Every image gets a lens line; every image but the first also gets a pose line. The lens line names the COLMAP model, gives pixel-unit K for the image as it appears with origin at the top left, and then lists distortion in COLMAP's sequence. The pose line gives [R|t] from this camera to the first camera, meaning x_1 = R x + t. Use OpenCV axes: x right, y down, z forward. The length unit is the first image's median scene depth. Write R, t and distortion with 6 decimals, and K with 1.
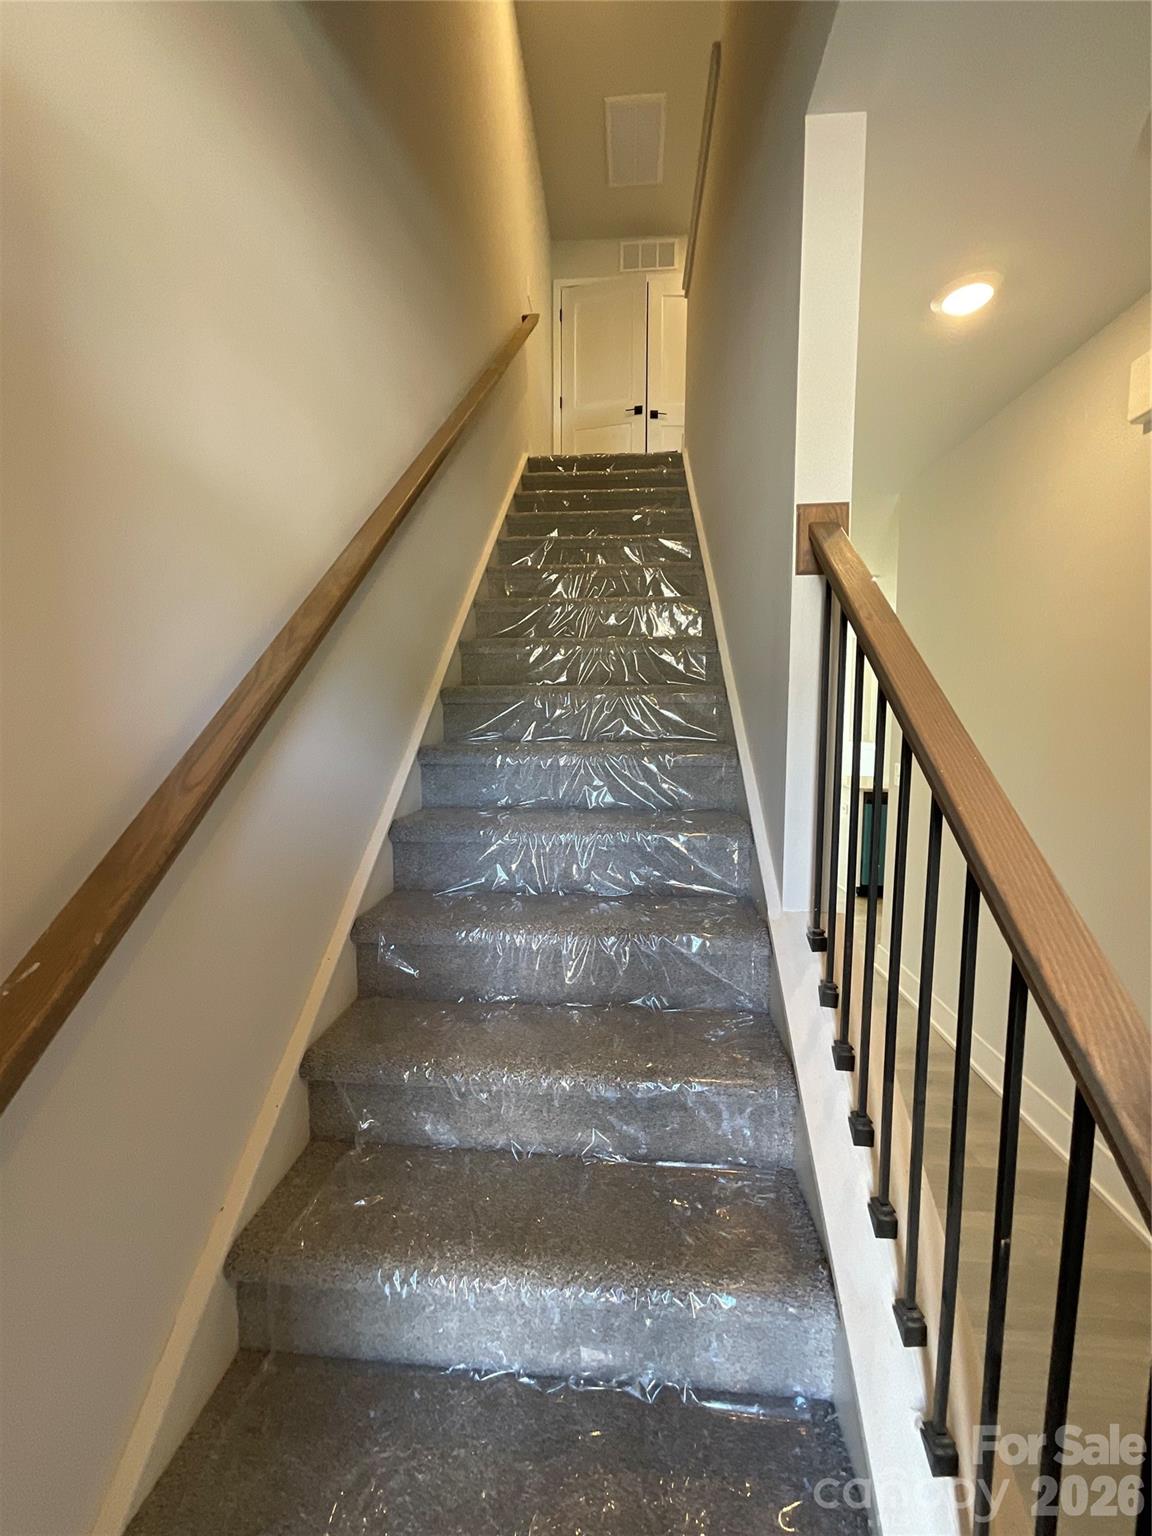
lens RADIAL K [[614.1, 0, 568.8], [0, 614.1, 766.7], [0, 0, 1]] dist [0.002855, 0.000314]
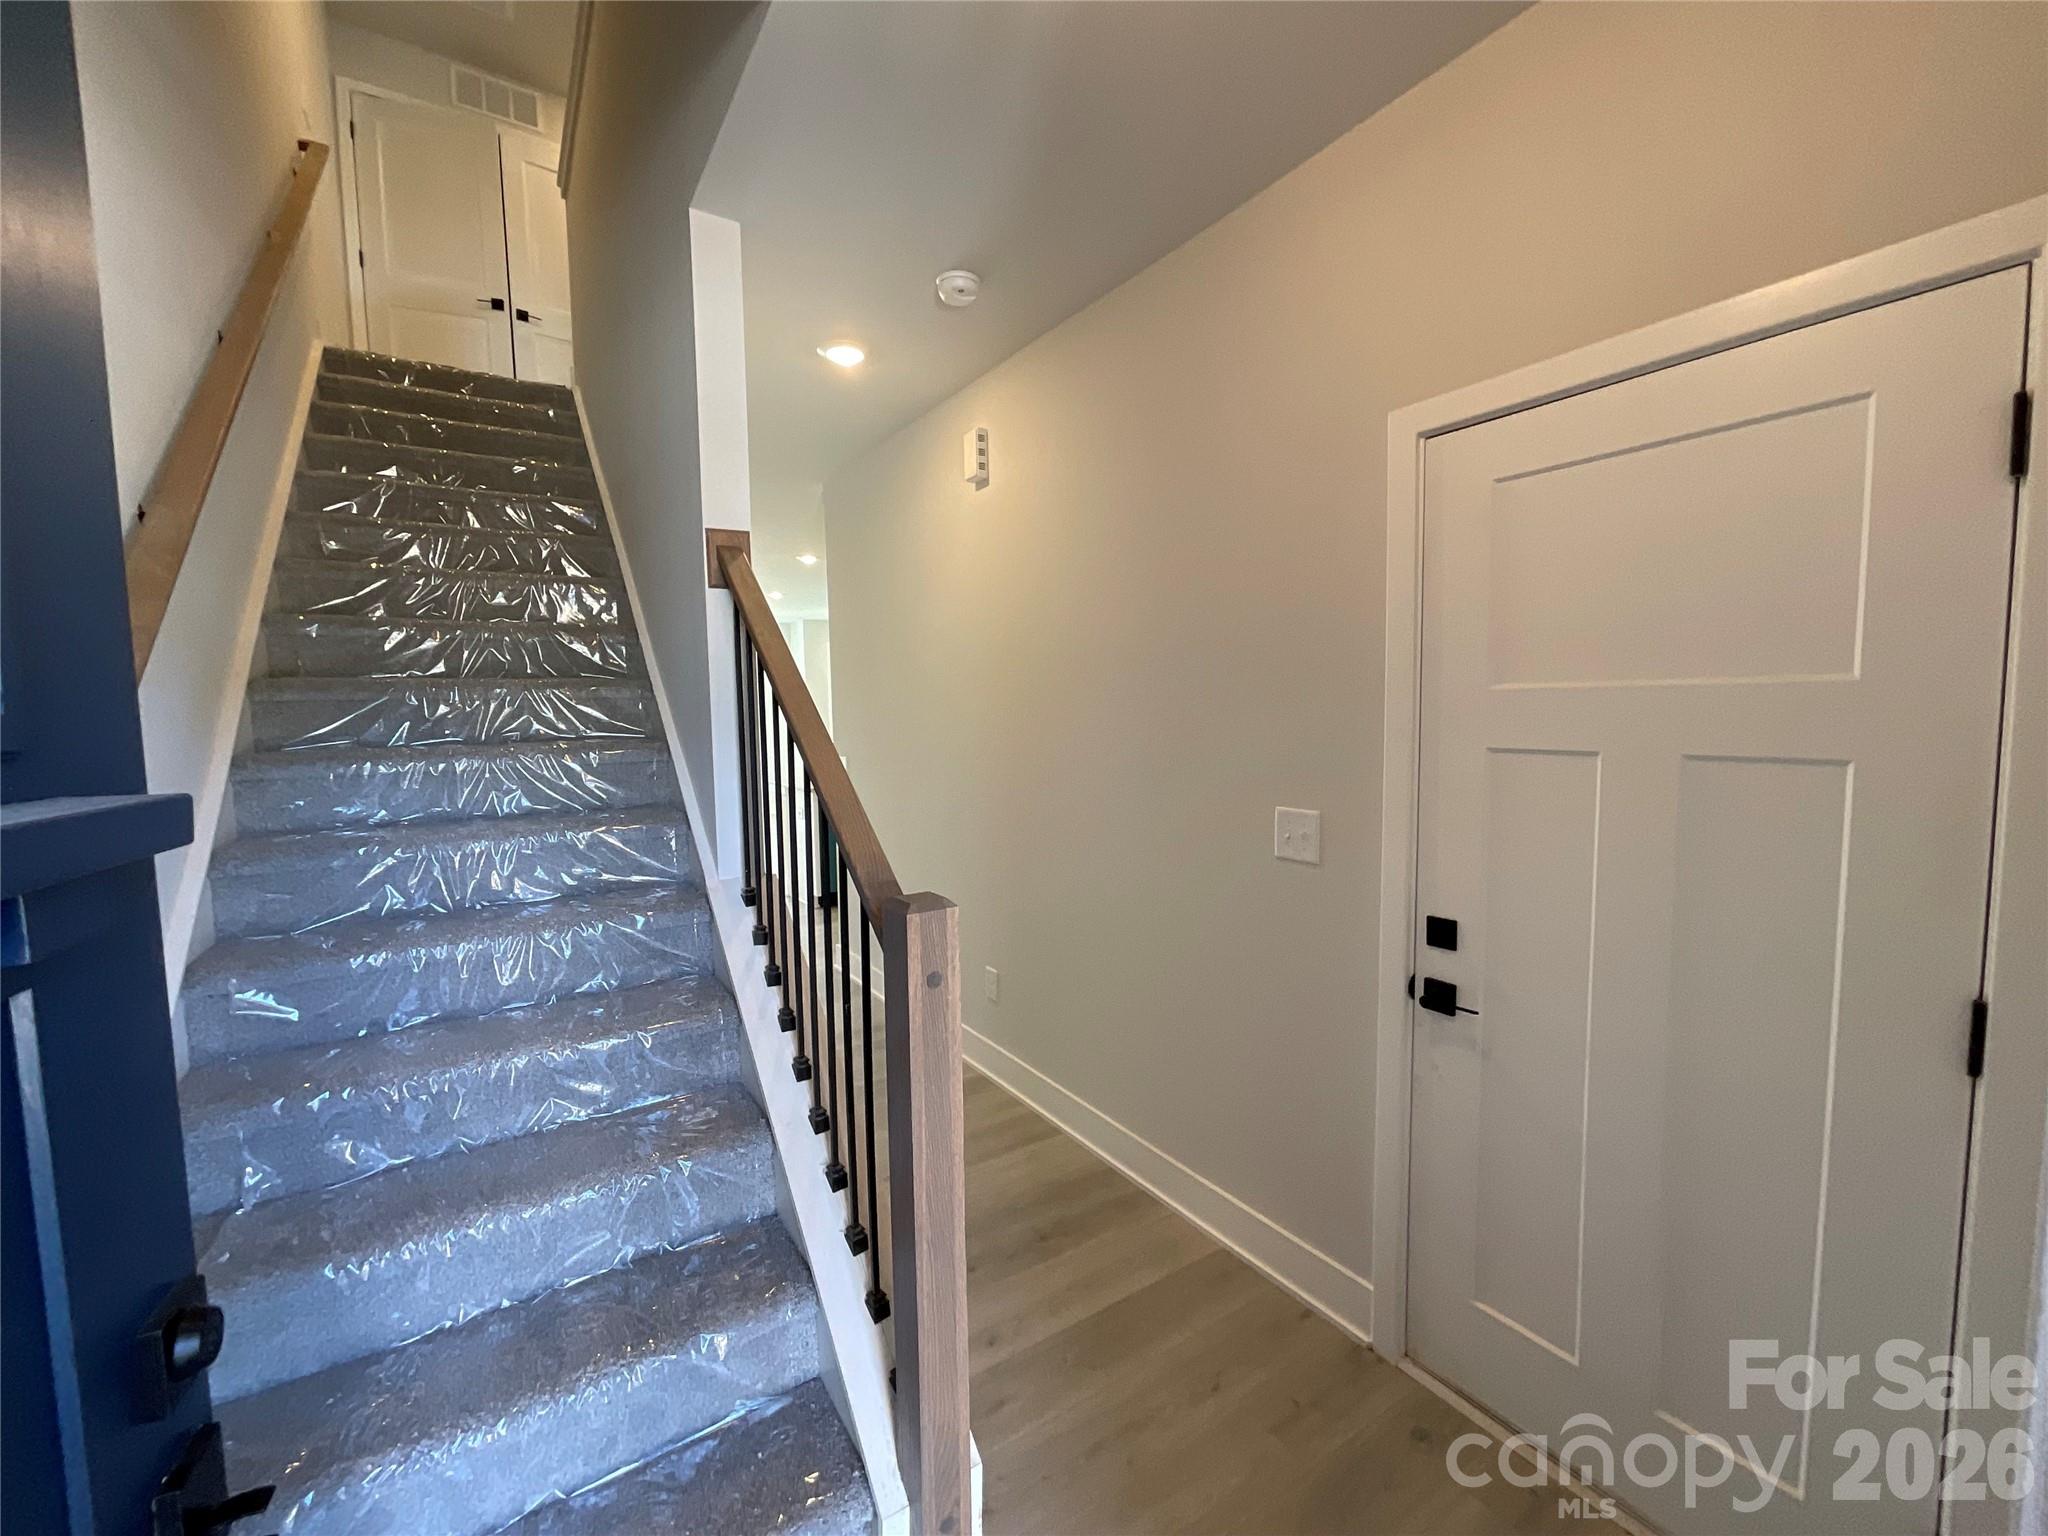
lens RADIAL K [[831.5, 0, 1023.2], [0, 831.5, 764.5], [0, 0, 1]] dist [-0.015274, 0.006435]
pose [[0.782279, -0.056805, 0.620333, -0.099603], [0.071801, 0.997419, 0.000791, 0.041084], [-0.618777, 0.043922, 0.784338, -0.367350]]
